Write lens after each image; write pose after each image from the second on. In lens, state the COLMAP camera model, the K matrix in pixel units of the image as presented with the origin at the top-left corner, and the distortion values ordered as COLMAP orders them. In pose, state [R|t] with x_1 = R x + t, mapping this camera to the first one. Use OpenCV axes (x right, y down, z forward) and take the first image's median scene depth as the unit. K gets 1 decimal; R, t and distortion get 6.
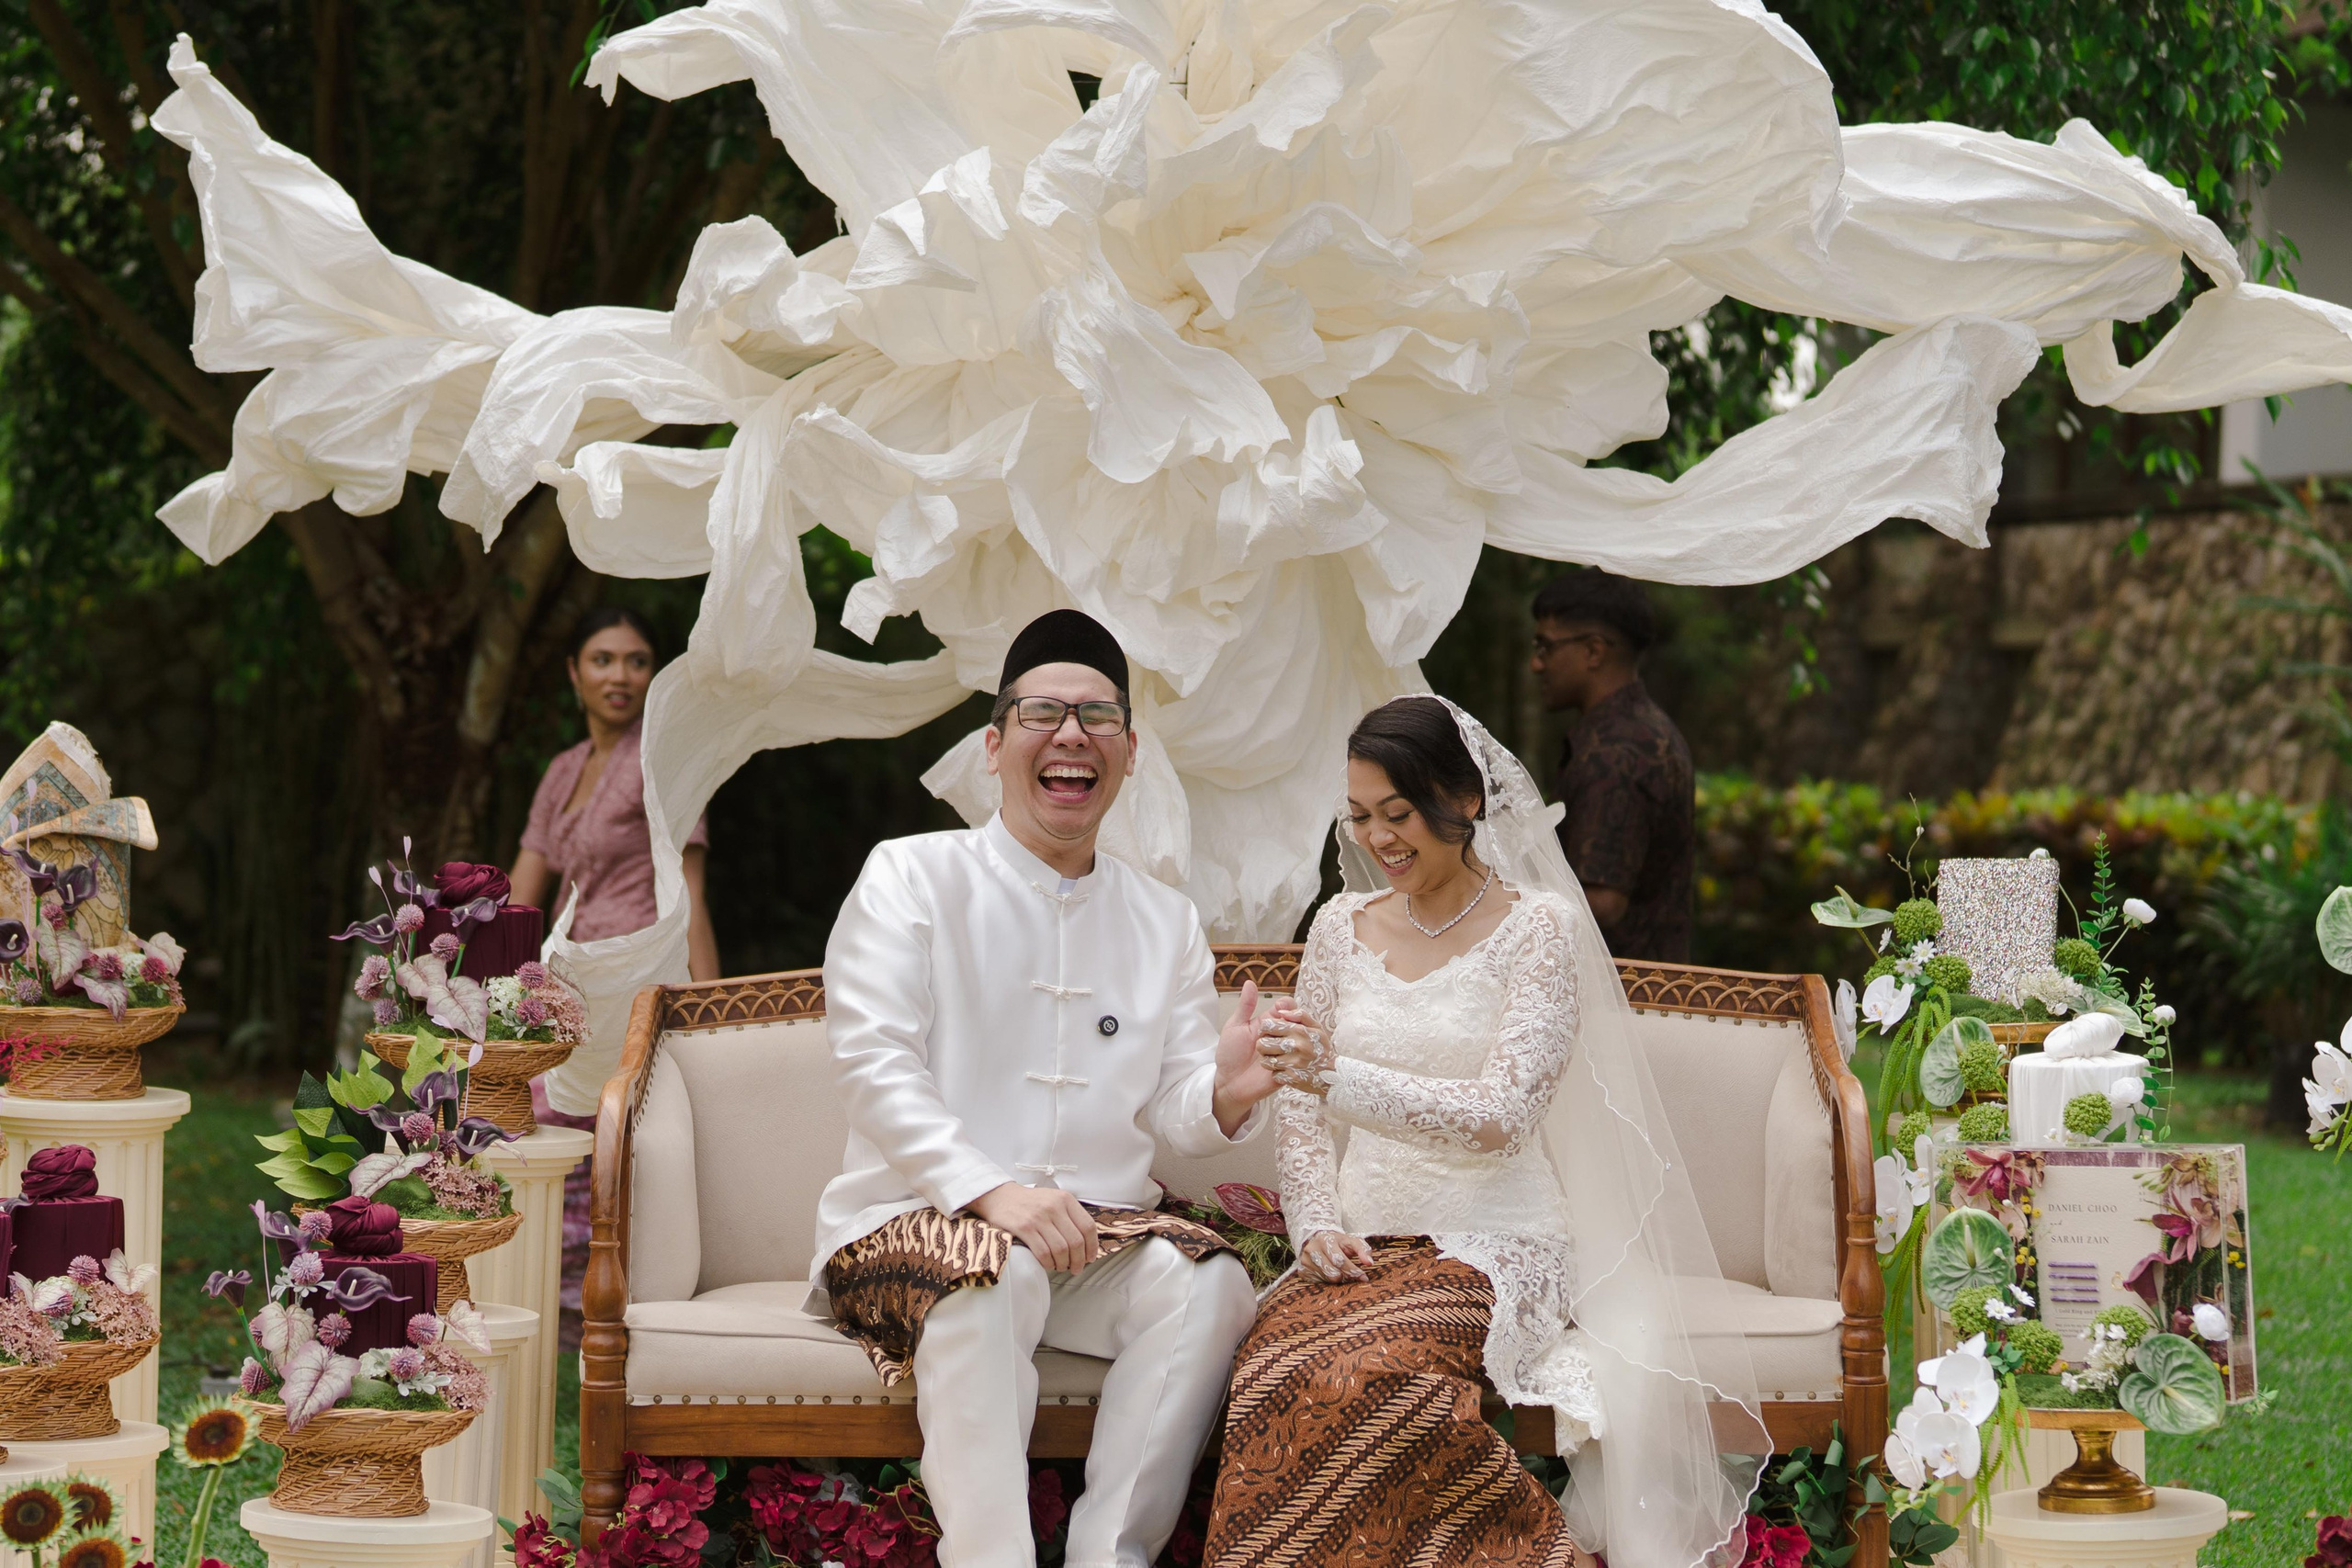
lens RADIAL K [[5021.9, 0, 1176.0], [0, 5021.9, 784.0], [0, 0, 1]] dist [0.004248, 0.134695]
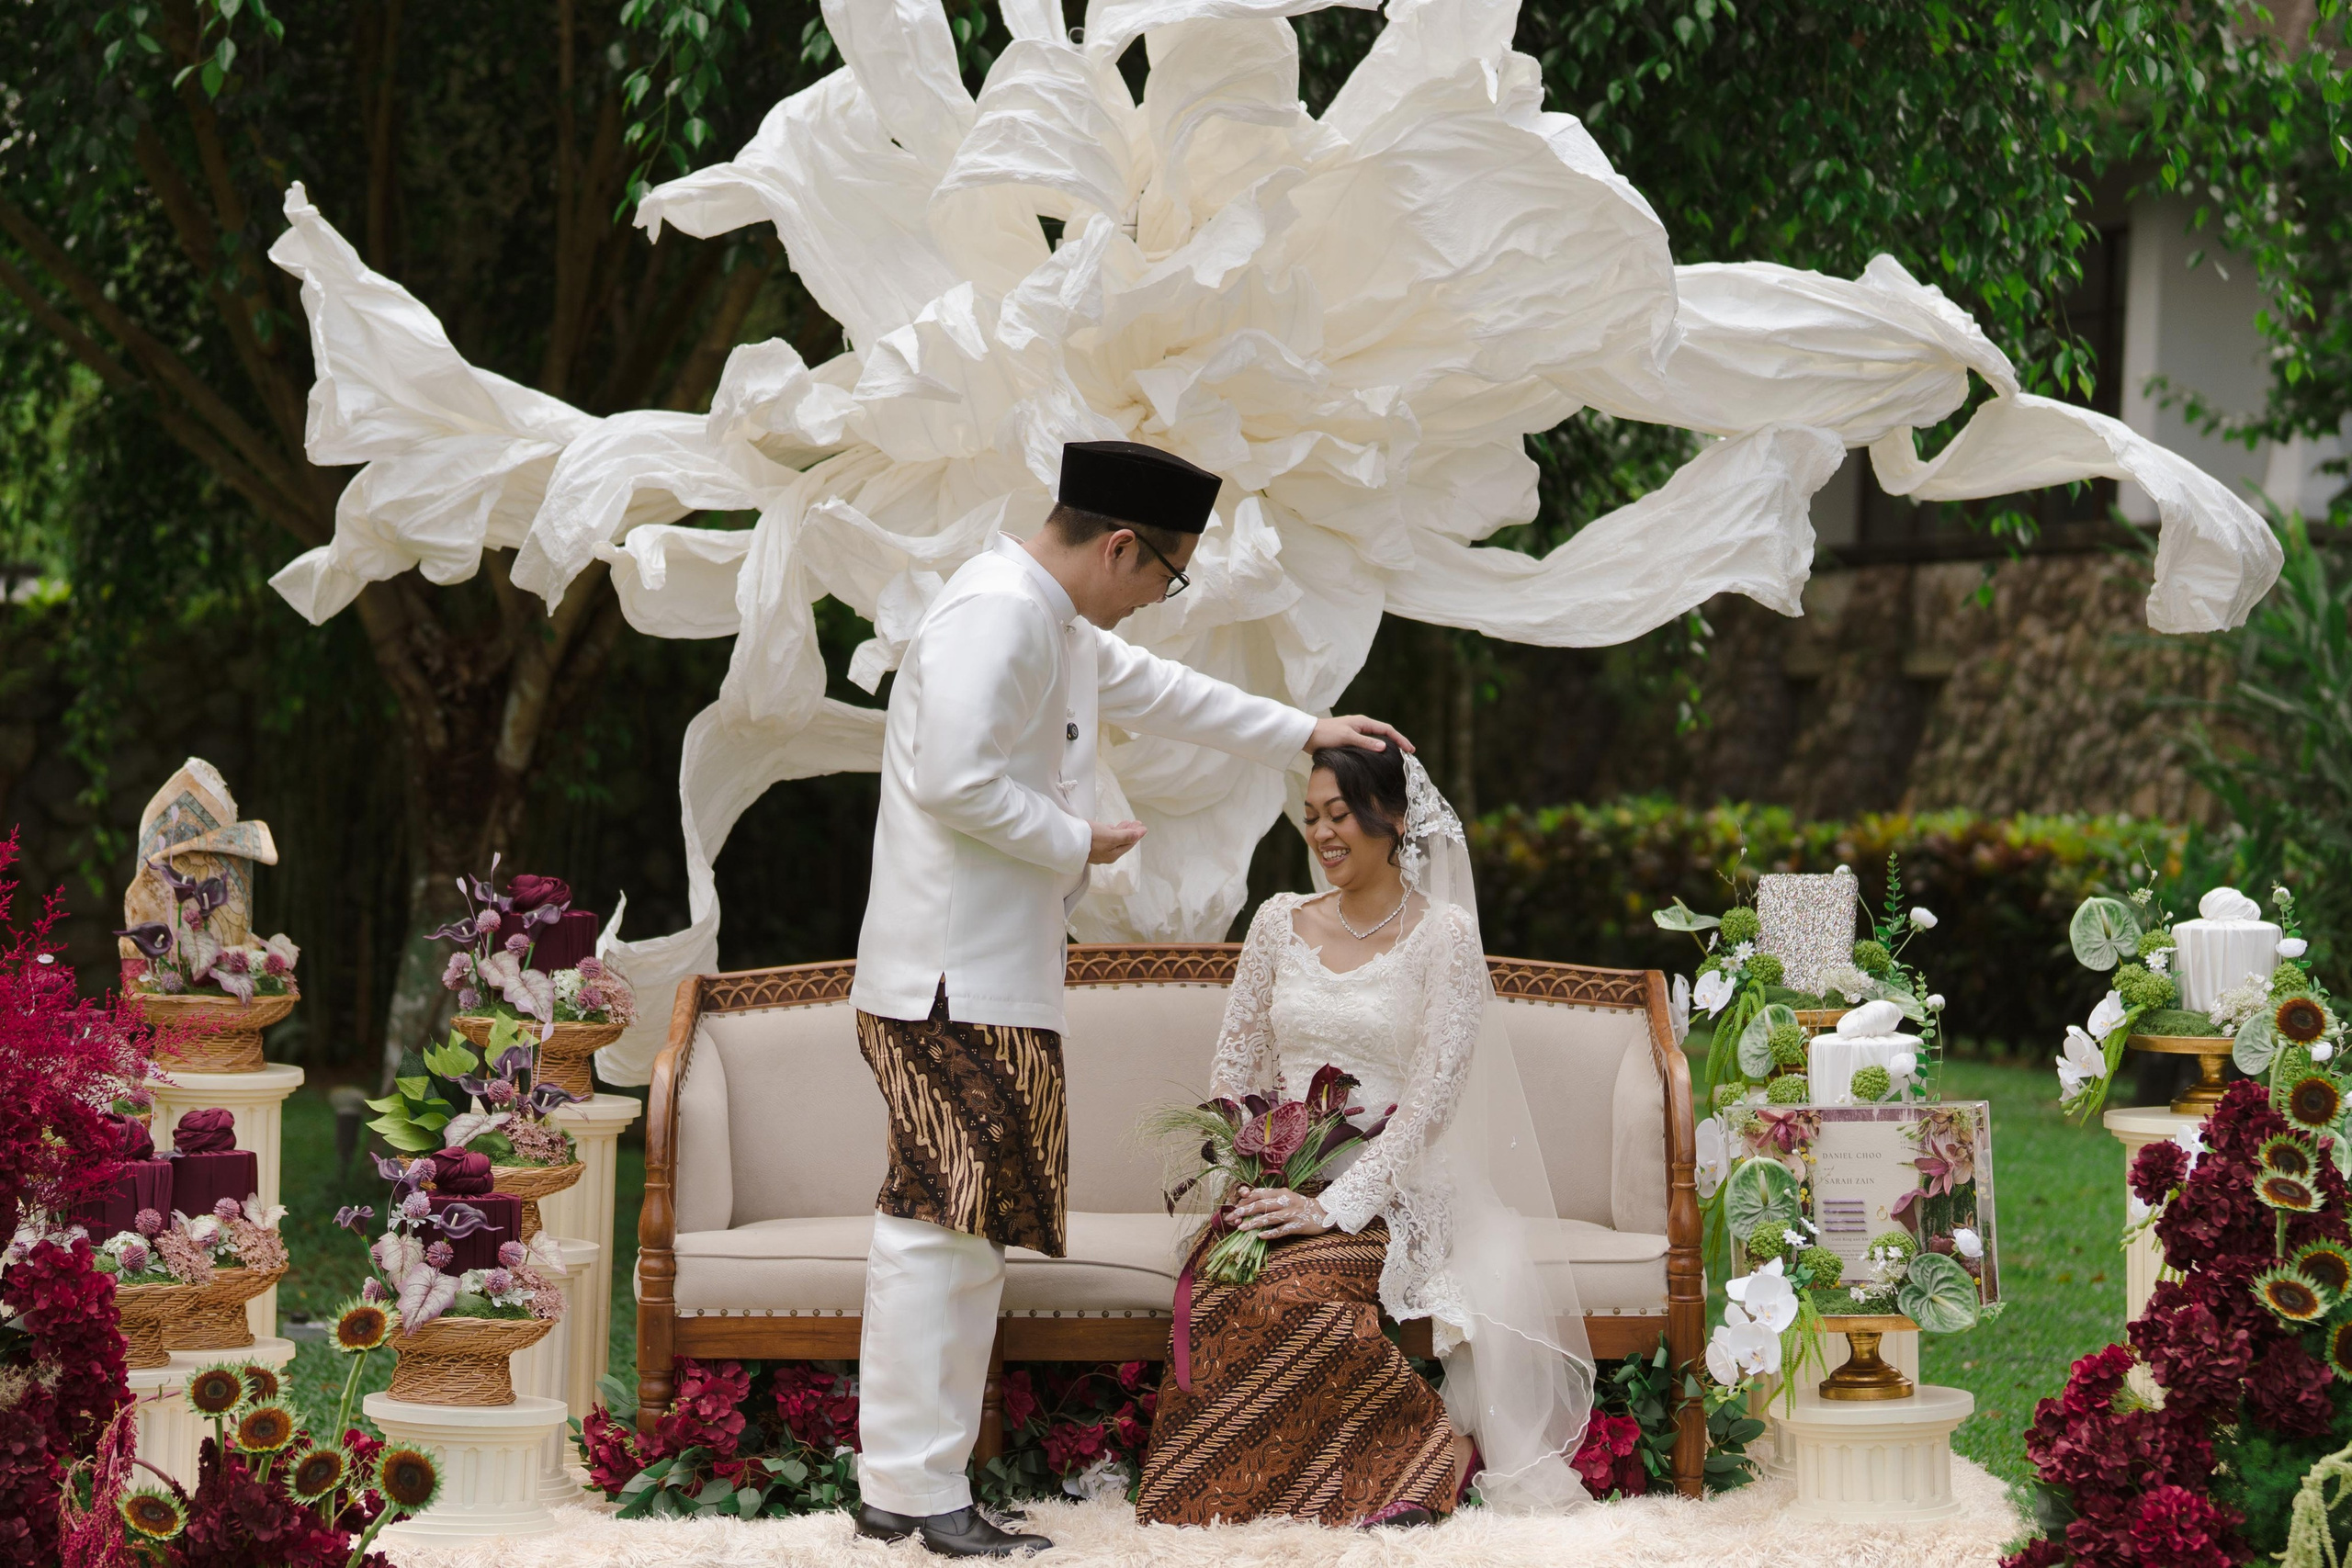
lens RADIAL K [[4949.6, 0, 1215.4], [0, 4949.6, 748.9], [0, 0, 1]] dist [0.001173, -0.260588]
pose [[0.999894, 0.001659, 0.014489, 0.004154], [-0.001504, 0.999942, -0.010648, -0.002322], [-0.014506, 0.010625, 0.999838, -0.186070]]
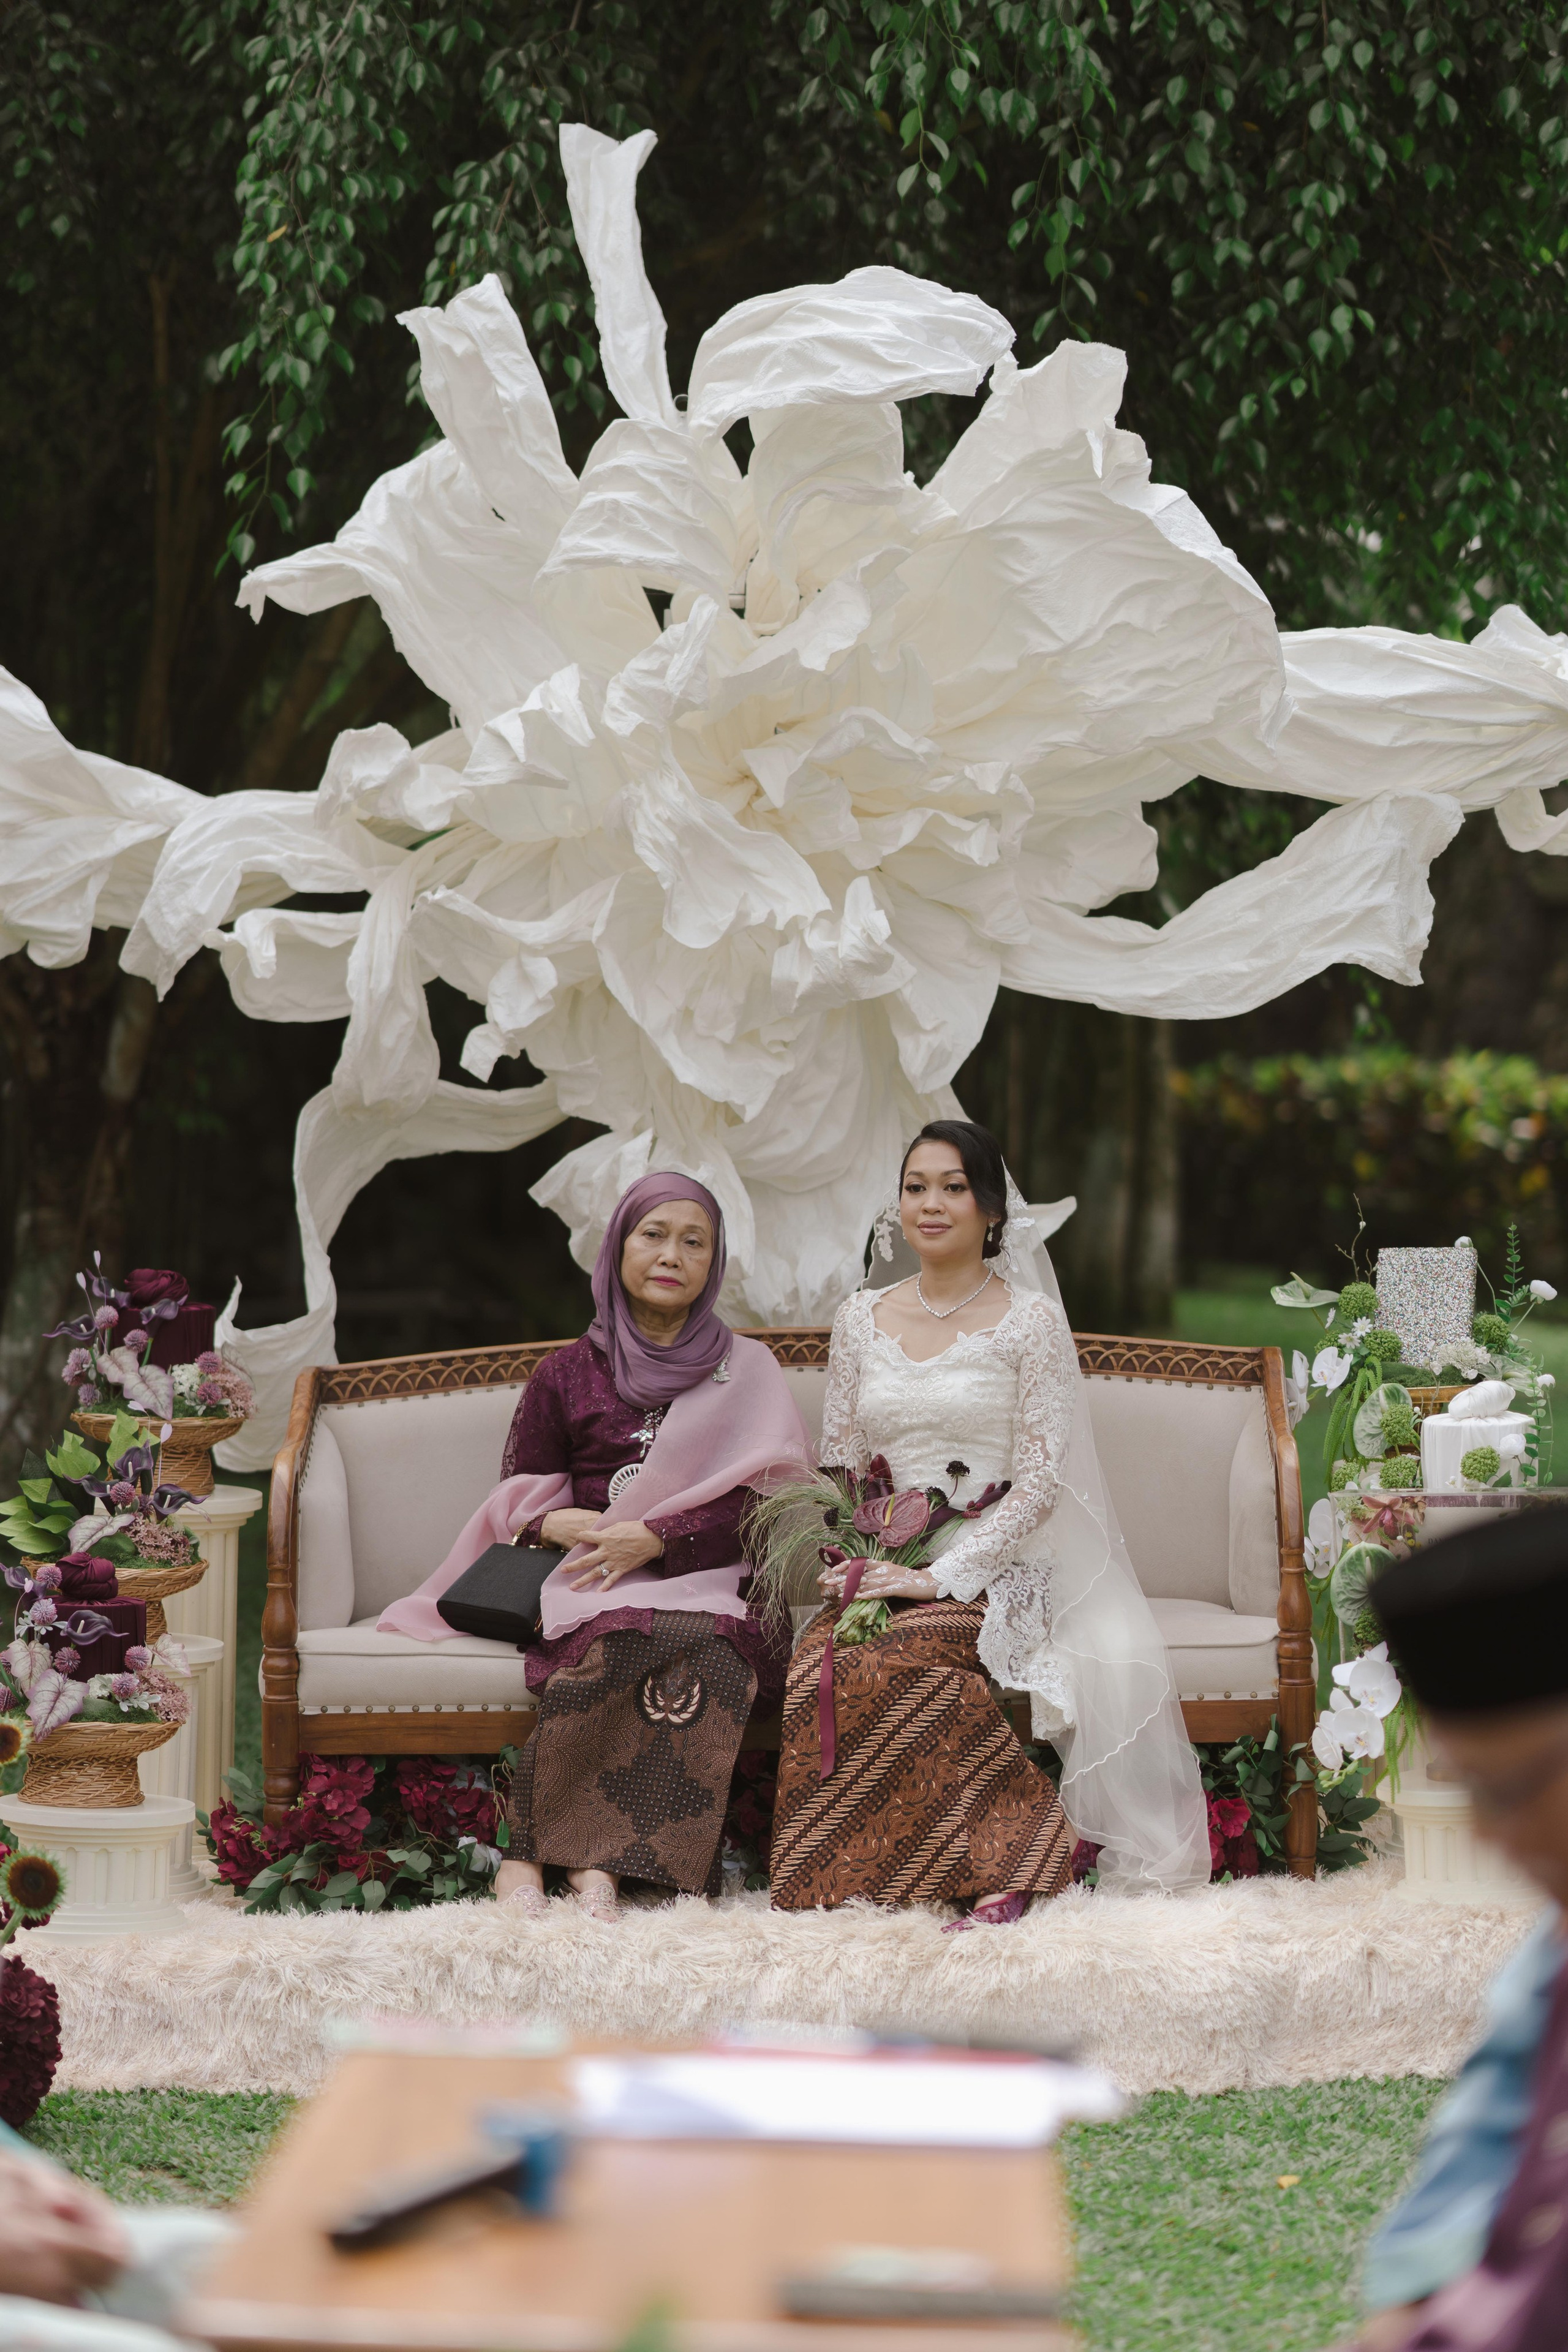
lens RADIAL K [[5794.8, 0, 851.3], [0, 5794.8, 1178.2], [0, 0, 1]] dist [0.026451, -0.241791]
pose [[0.999904, -0.013808, 0.000764, 0.025105], [0.013776, 0.999396, 0.031910, -0.047592], [-0.001205, -0.031896, 0.999490, -0.382912]]
